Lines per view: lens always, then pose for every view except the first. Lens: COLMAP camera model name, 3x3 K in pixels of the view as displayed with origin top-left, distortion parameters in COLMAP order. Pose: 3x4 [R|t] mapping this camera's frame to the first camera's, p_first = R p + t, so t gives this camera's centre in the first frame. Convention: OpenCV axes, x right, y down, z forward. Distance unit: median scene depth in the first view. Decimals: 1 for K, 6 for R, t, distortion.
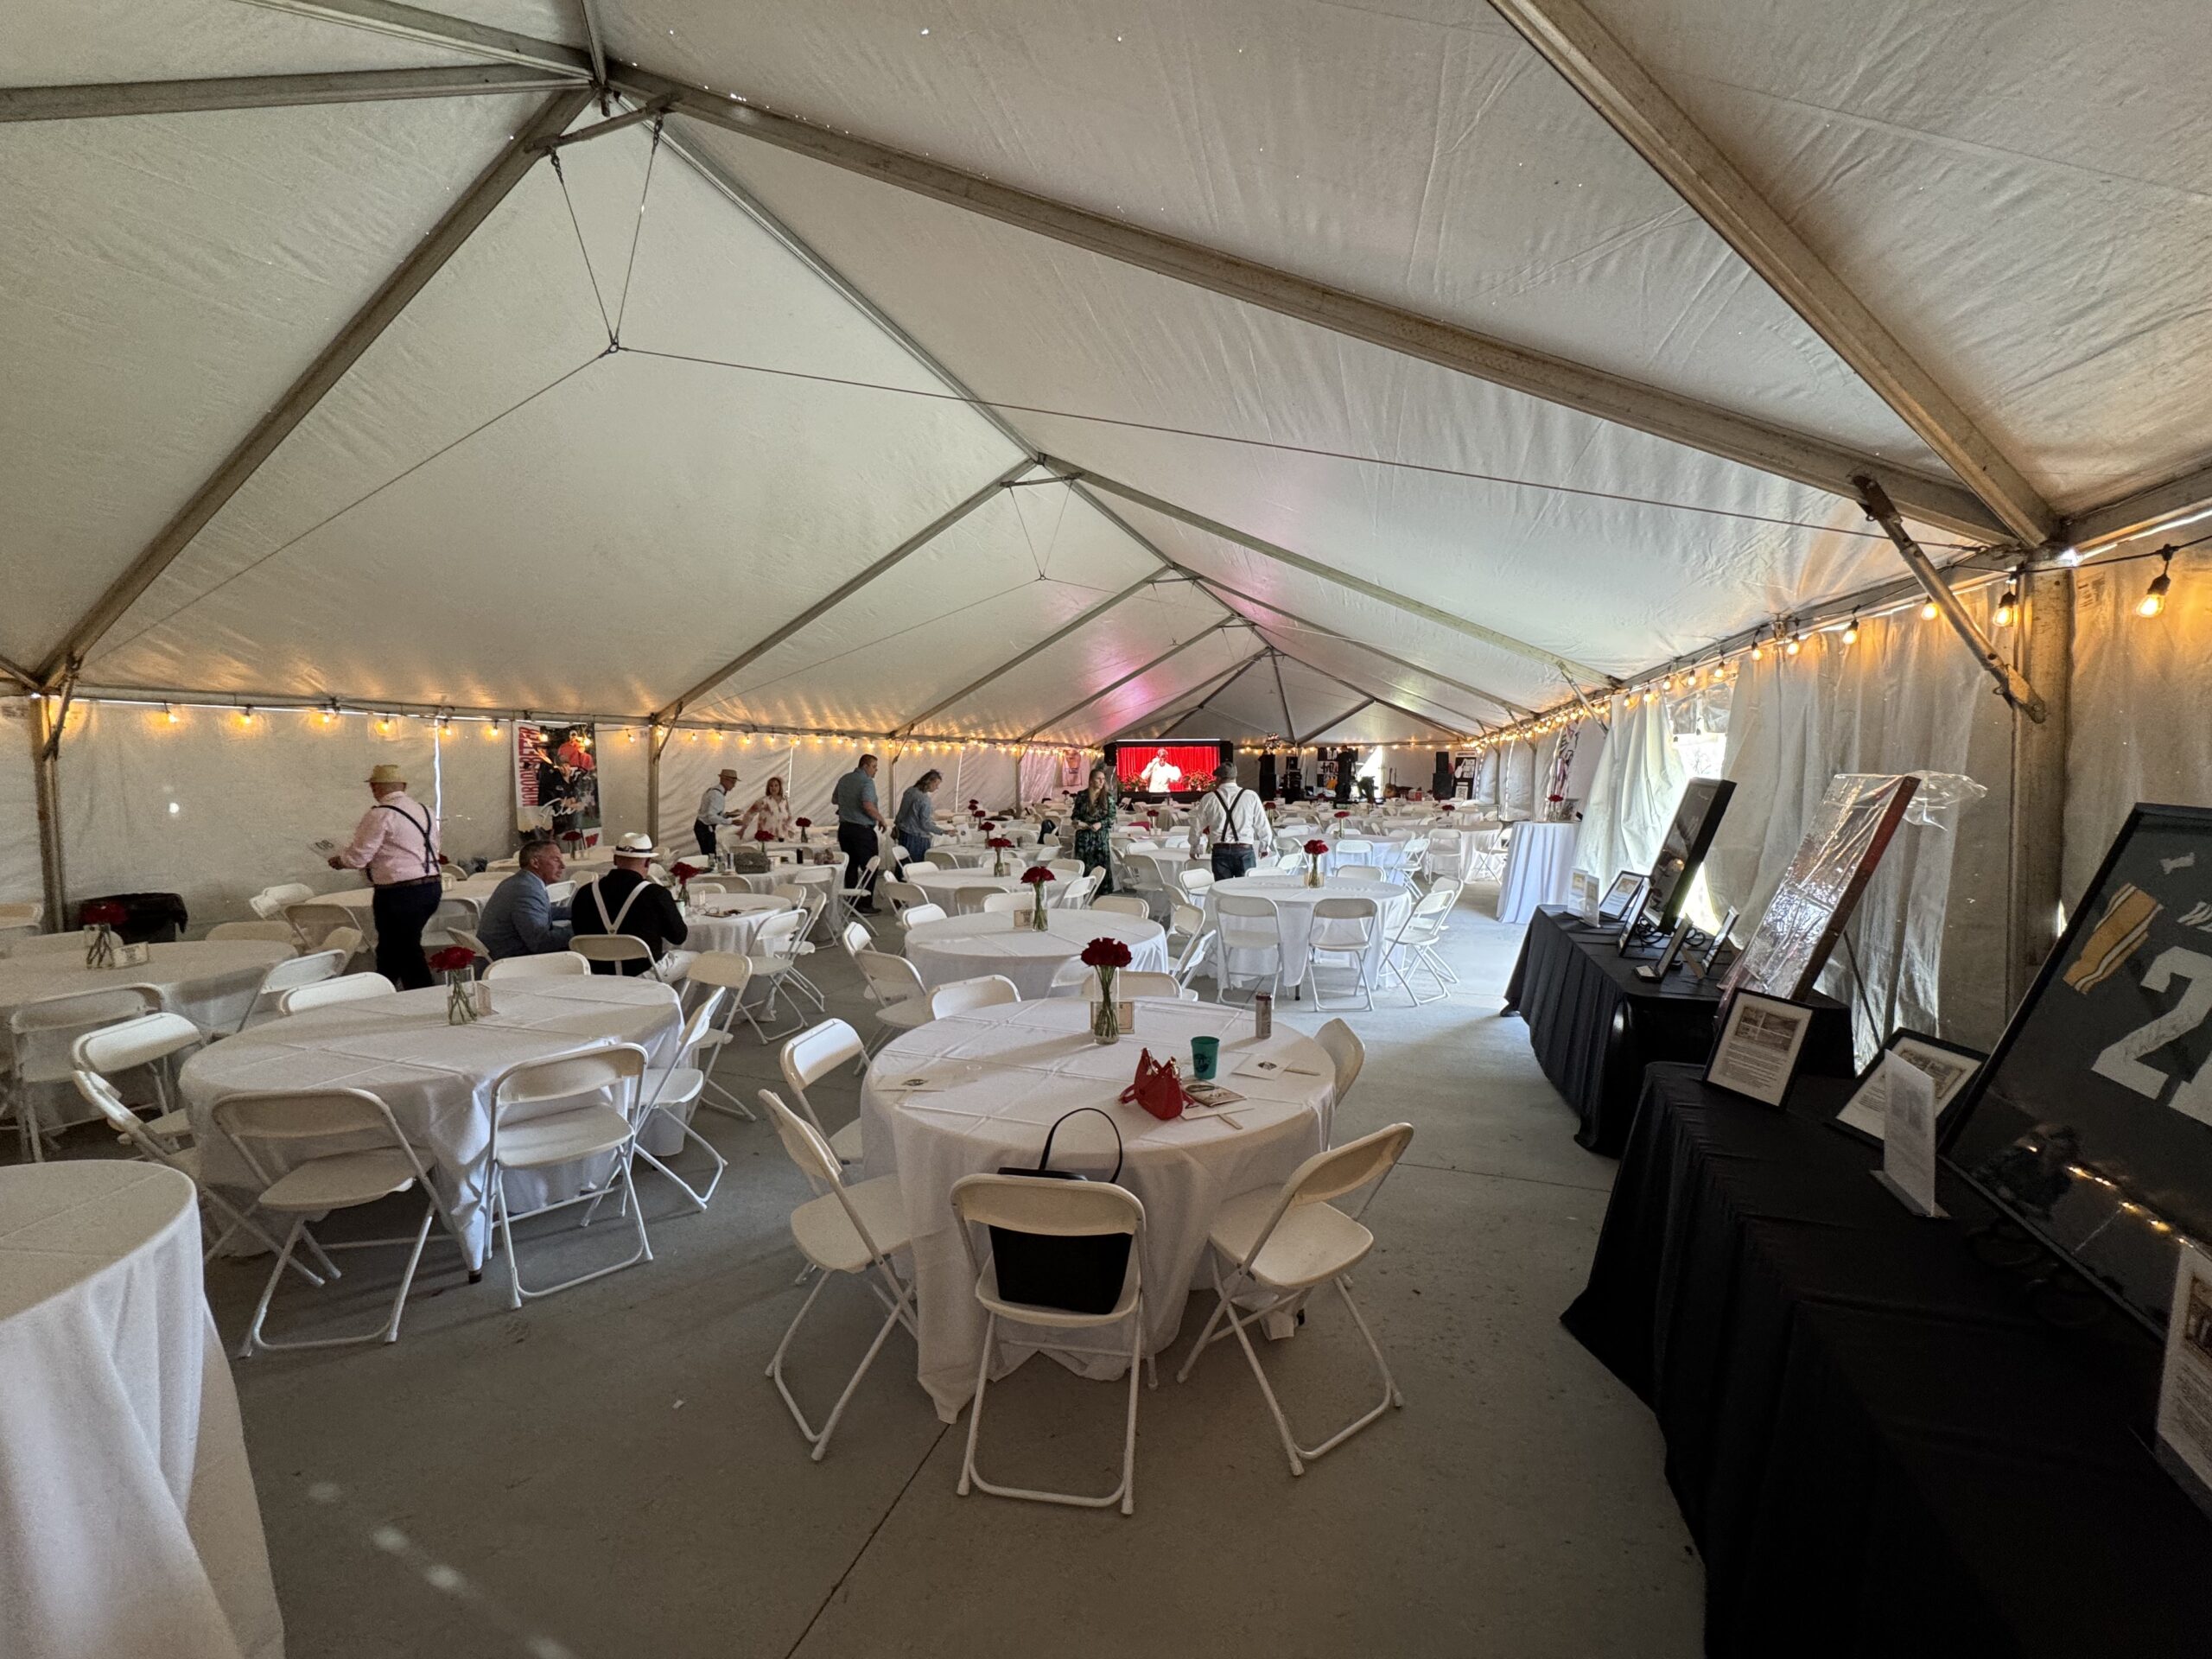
lens RADIAL K [[884.4, 0, 1106.0], [0, 884.4, 829.5], [0, 0, 1]] dist [-0.003398, 0.000464]
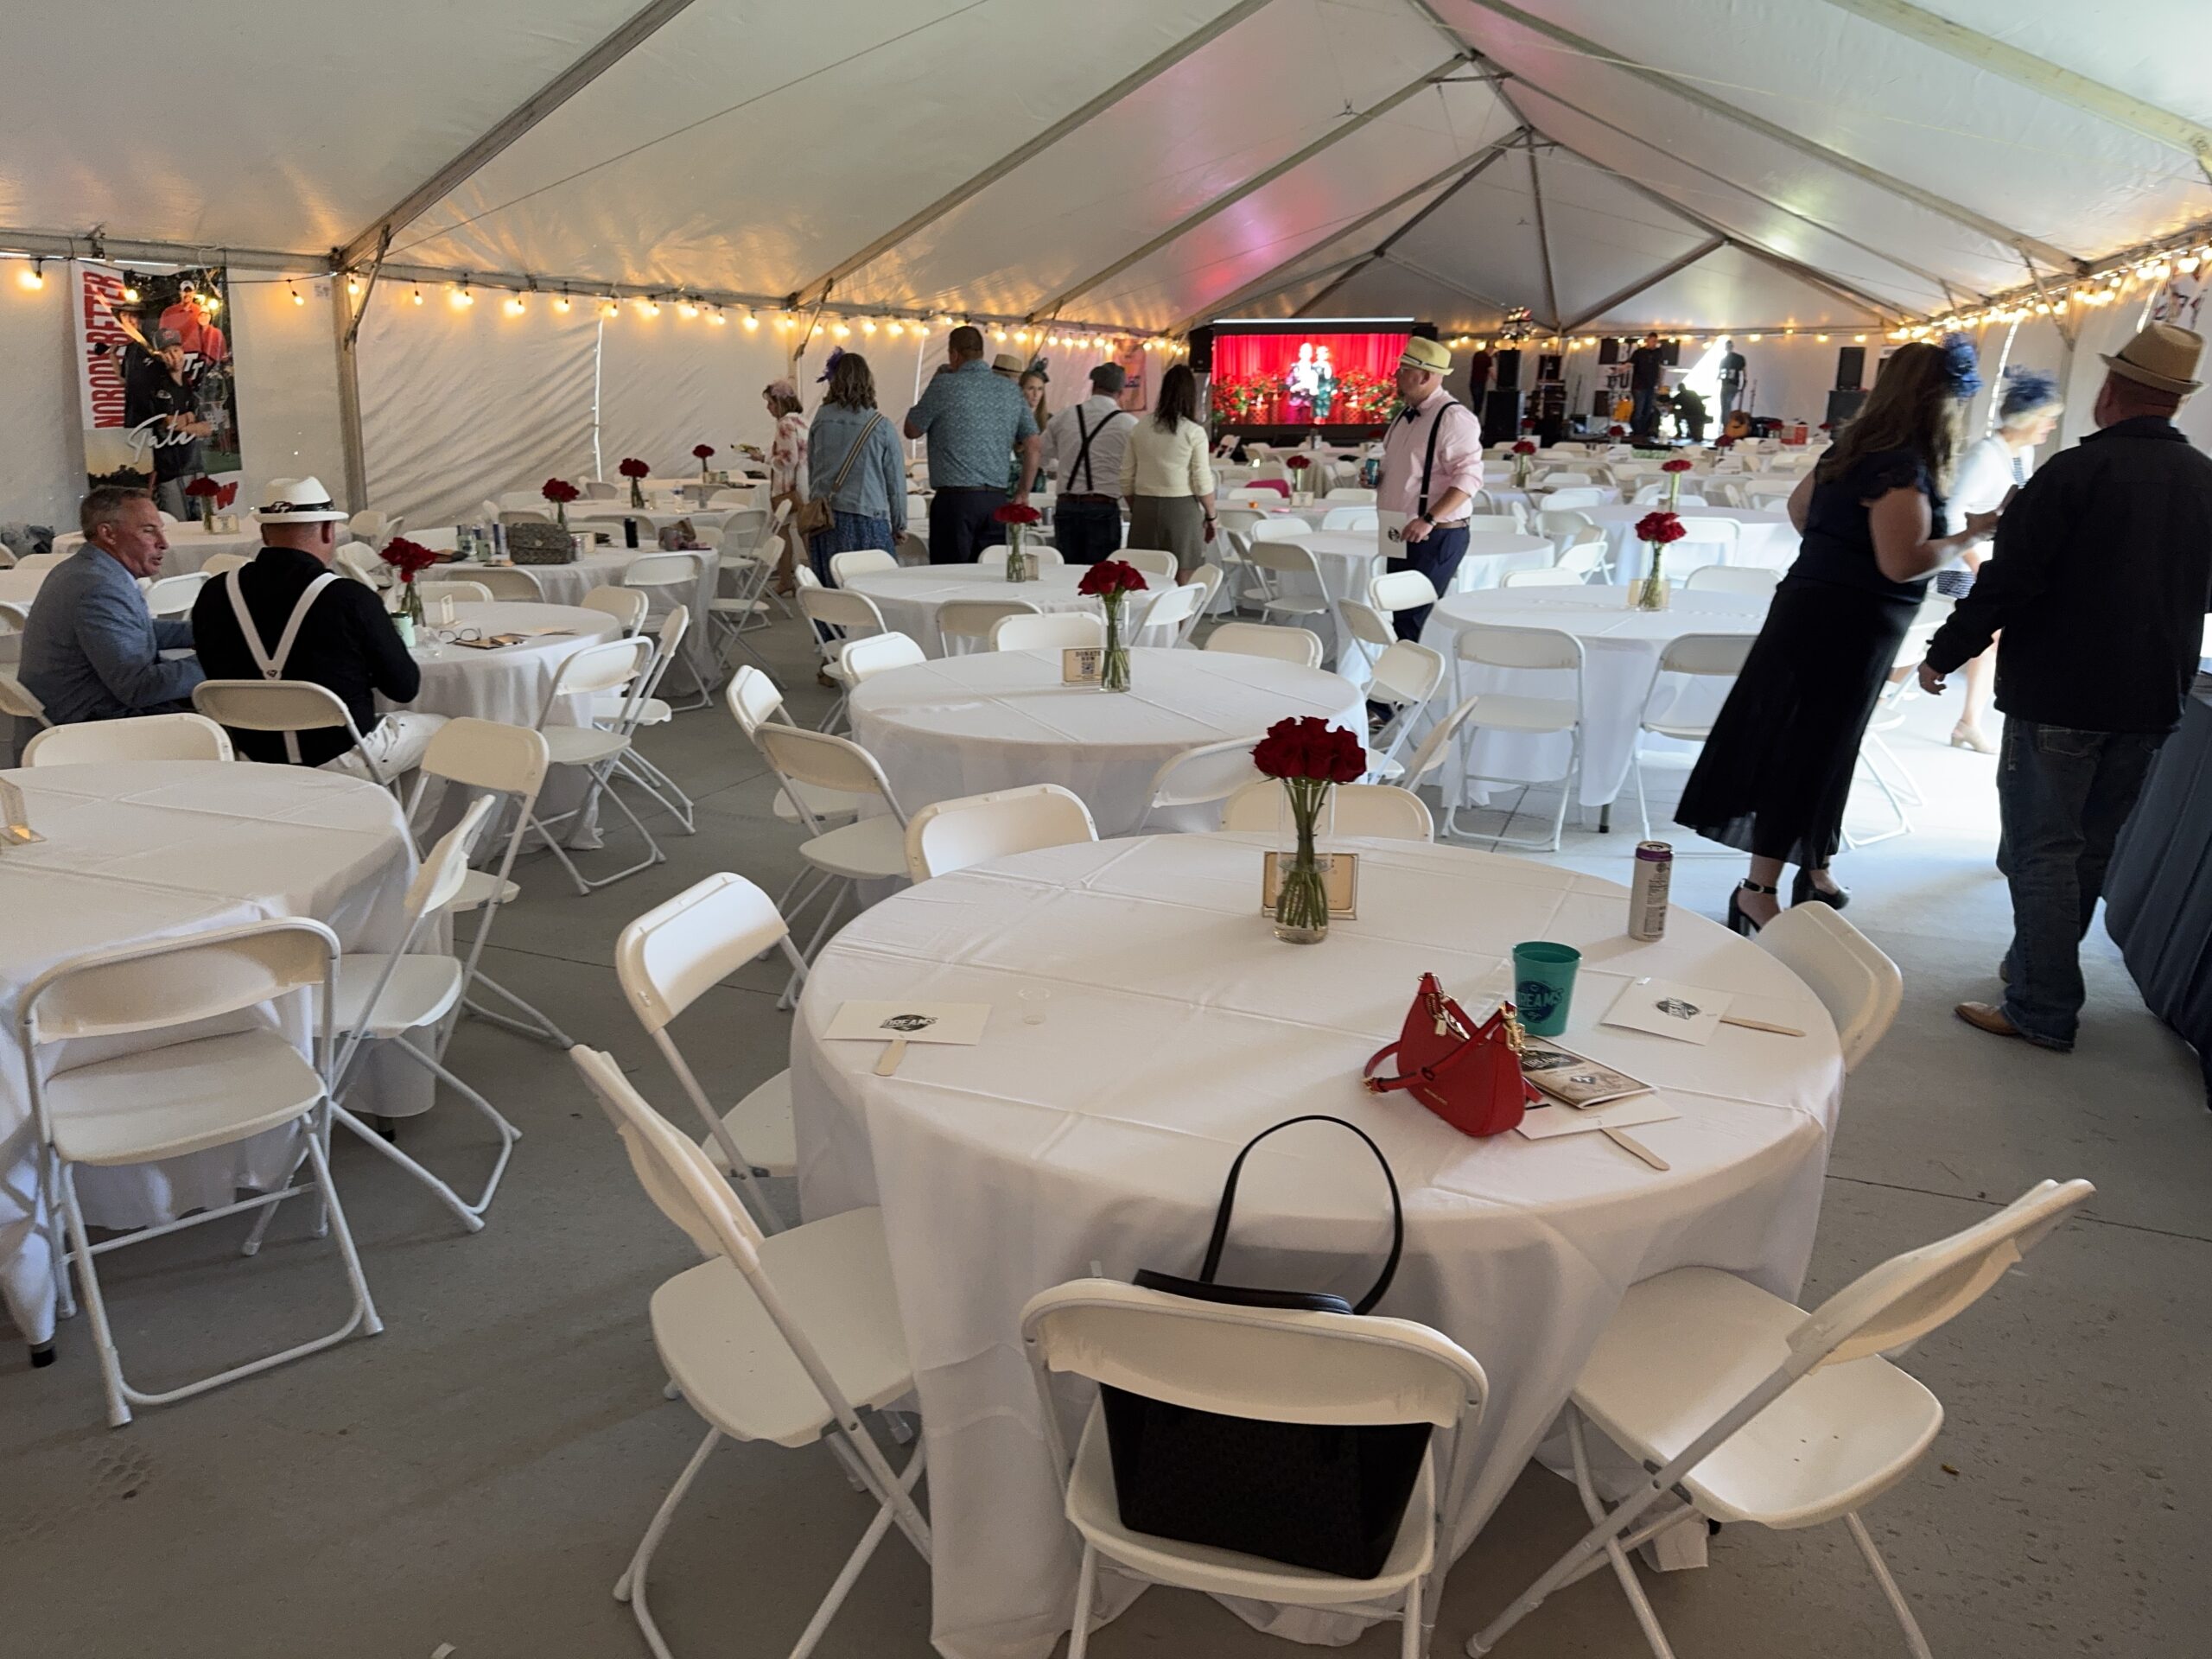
lens RADIAL K [[1561.2, 0, 1095.9], [0, 1561.2, 832.8], [0, 0, 1]] dist [0.085138, -0.117804]
pose [[0.998658, 0.023930, -0.045929, -0.039135], [-0.013805, 0.977763, 0.209259, 0.007320], [0.049916, -0.208344, 0.976781, 0.107013]]
